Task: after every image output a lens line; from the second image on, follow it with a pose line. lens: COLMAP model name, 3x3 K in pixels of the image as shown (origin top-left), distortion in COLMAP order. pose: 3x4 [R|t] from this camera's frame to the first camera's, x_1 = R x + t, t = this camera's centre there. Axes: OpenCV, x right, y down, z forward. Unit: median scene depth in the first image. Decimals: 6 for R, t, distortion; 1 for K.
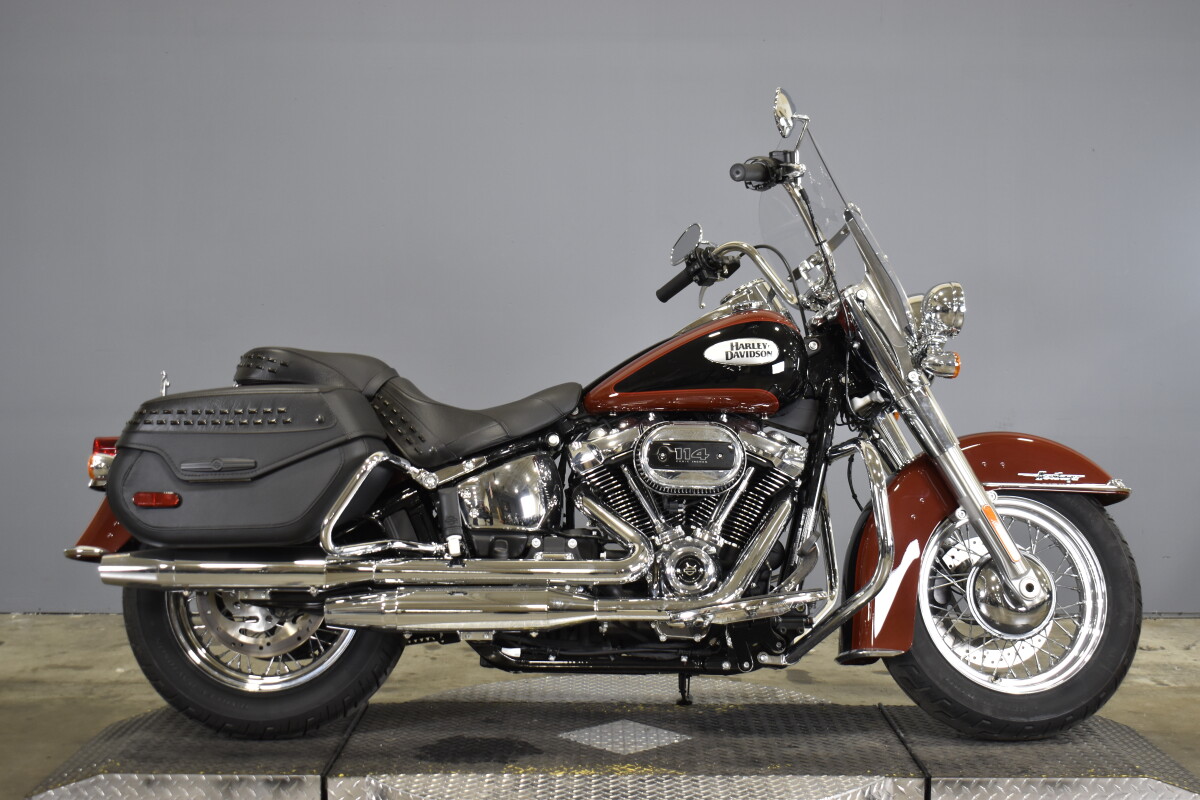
lens RADIAL K [[1669.8, 0, 600.0], [0, 1669.8, 400.0], [0, 0, 1]] dist [-0.031175, -0.011599]
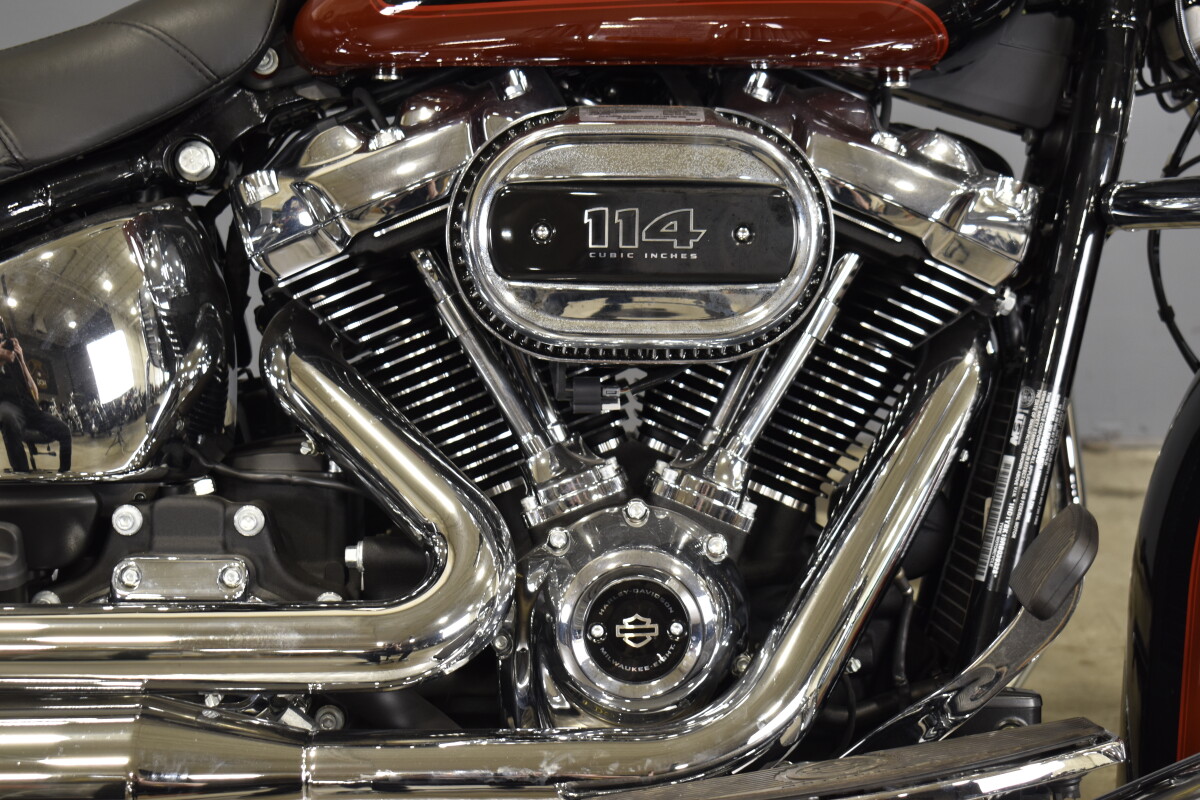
lens RADIAL K [[2517.0, 0, 600.0], [0, 2517.0, 400.0], [0, 0, 1]] dist [0.009969, -0.014772]
pose [[0.999972, -0.007484, -0.000285, 0.046047], [0.007397, 0.980927, 0.194235, -0.021973], [-0.001175, -0.194231, 0.980955, 0.555230]]
